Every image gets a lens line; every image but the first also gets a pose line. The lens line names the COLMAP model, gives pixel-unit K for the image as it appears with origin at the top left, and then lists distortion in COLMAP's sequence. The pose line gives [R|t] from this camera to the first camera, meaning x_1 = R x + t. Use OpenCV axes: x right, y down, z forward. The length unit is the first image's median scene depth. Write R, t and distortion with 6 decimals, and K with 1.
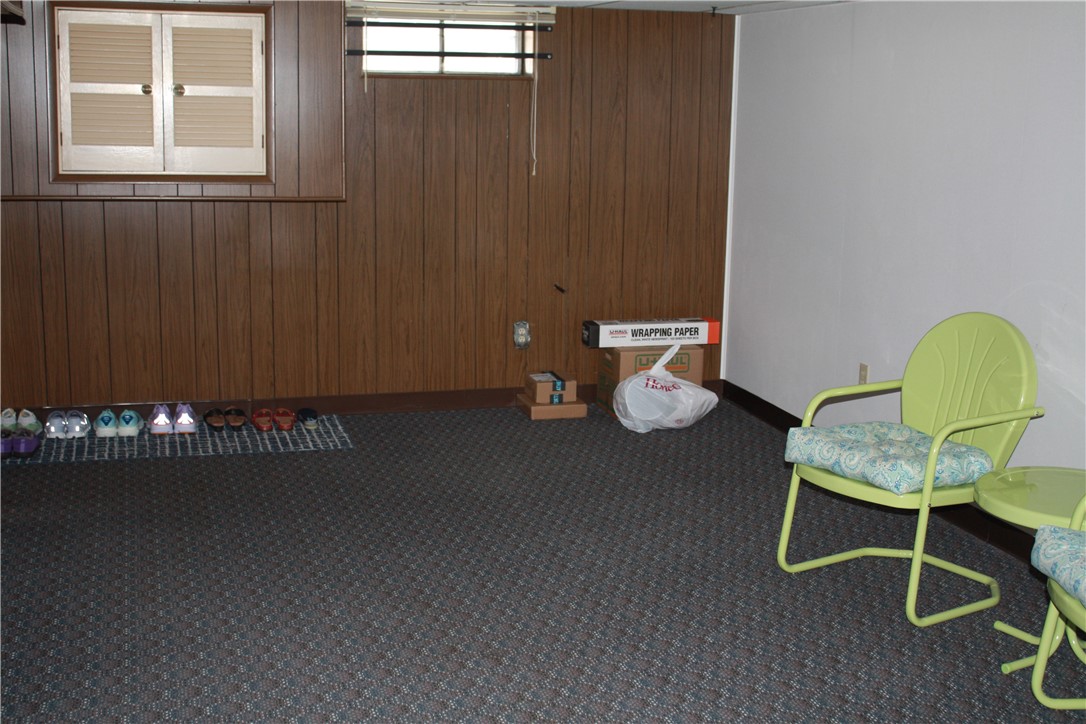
lens RADIAL K [[1395.9, 0, 543.0], [0, 1395.9, 362.0], [0, 0, 1]] dist [-0.032787, -0.021795]
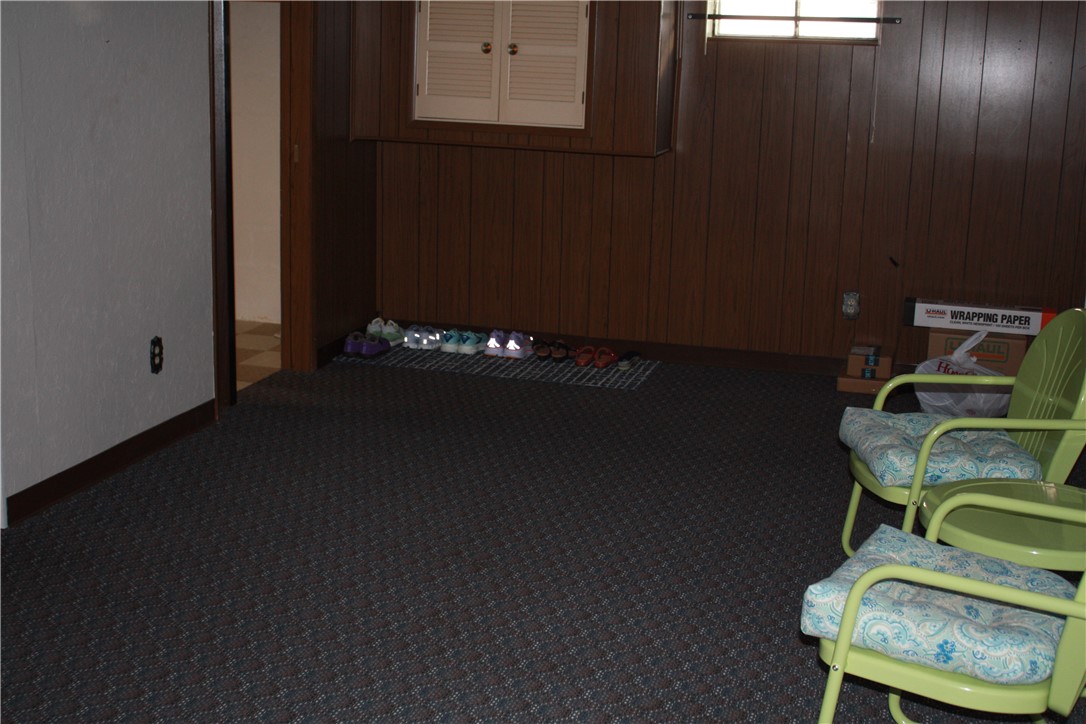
lens RADIAL K [[1395.9, 0, 543.0], [0, 1395.9, 362.0], [0, 0, 1]] dist [-0.032787, -0.021795]
pose [[0.852931, 0.124655, -0.506921, 0.315597], [-0.114674, 0.992092, 0.051013, -0.005330], [0.509272, 0.014620, 0.860482, 0.046889]]
